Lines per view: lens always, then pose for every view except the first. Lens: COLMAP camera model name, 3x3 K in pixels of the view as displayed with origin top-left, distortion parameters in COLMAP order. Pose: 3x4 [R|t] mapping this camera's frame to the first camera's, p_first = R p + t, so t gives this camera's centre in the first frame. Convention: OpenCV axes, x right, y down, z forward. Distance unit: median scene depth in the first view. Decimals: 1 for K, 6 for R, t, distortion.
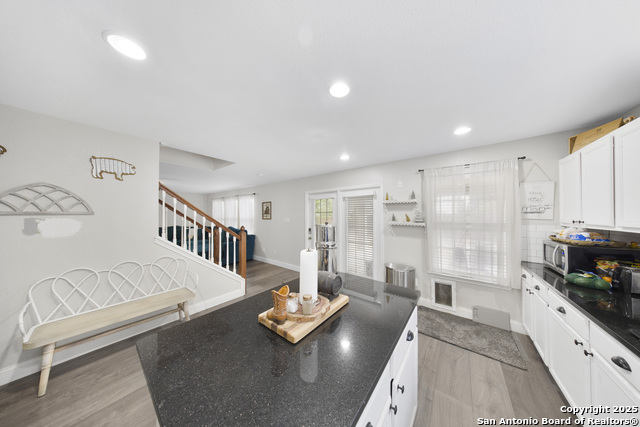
lens RADIAL K [[182.2, 0, 317.7], [0, 182.2, 213.5], [0, 0, 1]] dist [0.000842, 0.000011]
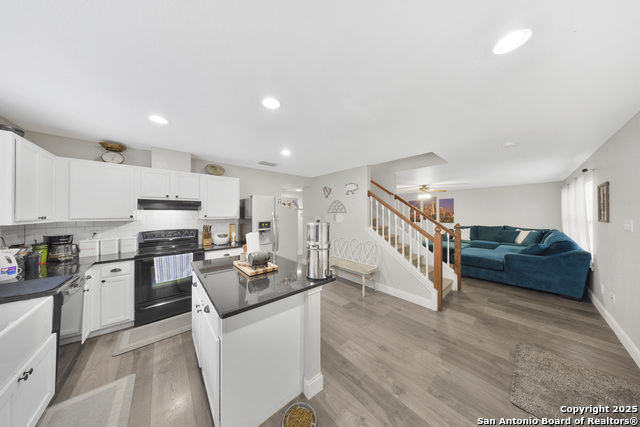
lens RADIAL K [[182.2, 0, 317.7], [0, 182.2, 213.5], [0, 0, 1]] dist [0.000842, 0.000011]
pose [[-0.212837, -0.002964, -0.977083, 0.318434], [0.005033, 0.999979, -0.004129, 0.008588], [0.977075, -0.005796, -0.212817, 0.412342]]
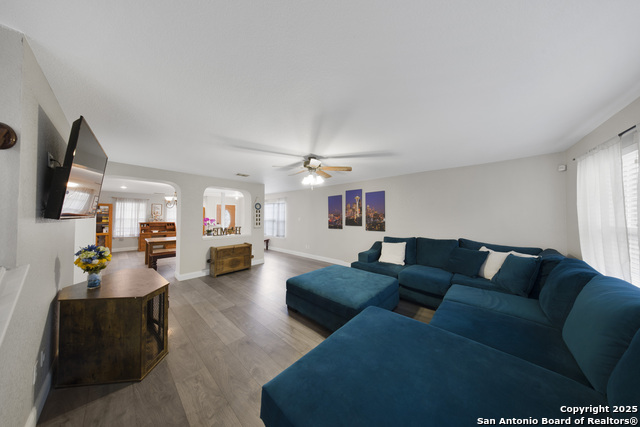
lens RADIAL K [[182.2, 0, 317.7], [0, 182.2, 213.5], [0, 0, 1]] dist [0.000842, 0.000011]
pose [[-0.074162, -0.018148, -0.997081, -0.403203], [0.002225, 0.999829, -0.018364, 0.011530], [0.997244, -0.003581, -0.074108, 0.882270]]
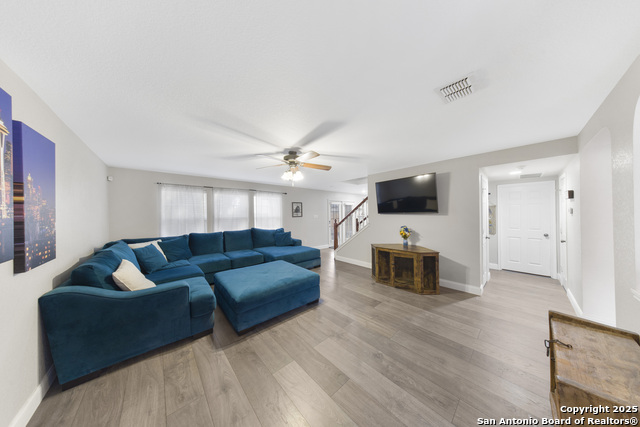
lens RADIAL K [[182.2, 0, 317.7], [0, 182.2, 213.5], [0, 0, 1]] dist [0.000842, 0.000011]
pose [[0.192505, -0.003476, 0.981290, -1.449539], [0.004903, 0.999985, 0.002580, 0.006966], [-0.981284, 0.004314, 0.192519, 0.655745]]
